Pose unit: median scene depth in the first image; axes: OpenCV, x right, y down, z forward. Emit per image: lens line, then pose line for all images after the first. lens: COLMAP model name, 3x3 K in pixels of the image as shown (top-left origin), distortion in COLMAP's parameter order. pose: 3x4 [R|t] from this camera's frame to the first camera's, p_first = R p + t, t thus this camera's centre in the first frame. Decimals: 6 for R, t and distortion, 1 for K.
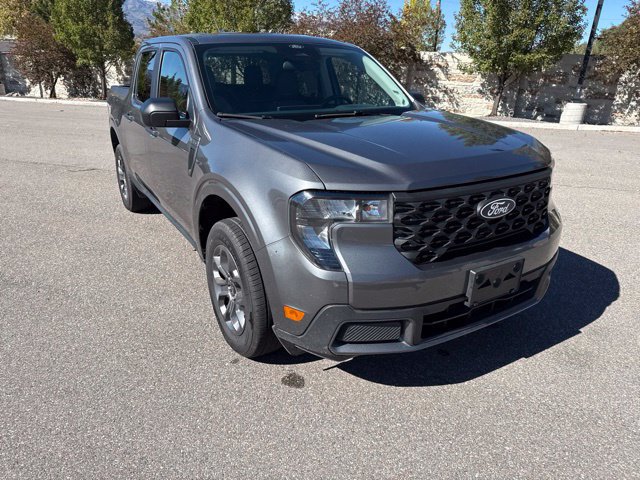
lens RADIAL K [[455.7, 0, 319.2], [0, 455.7, 242.5], [0, 0, 1]] dist [0.023837, -0.022850]
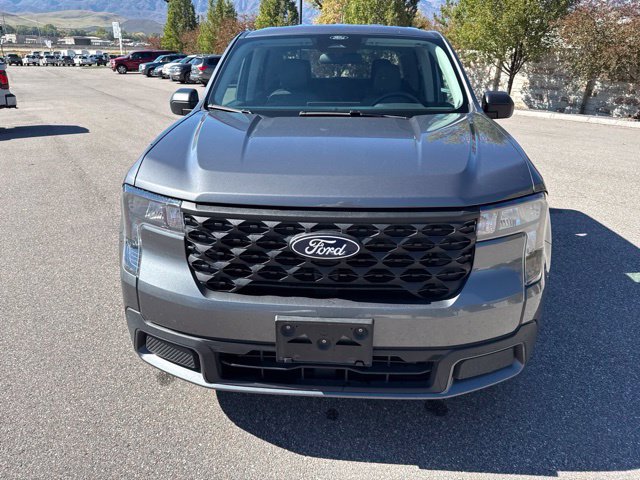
lens RADIAL K [[455.7, 0, 320.2], [0, 455.7, 237.3], [0, 0, 1]] dist [0.023837, -0.022850]
pose [[0.827455, 0.202591, -0.523713, 0.767252], [-0.202412, 0.977561, 0.058350, -0.131642], [0.523783, 0.057724, 0.849894, 0.356013]]
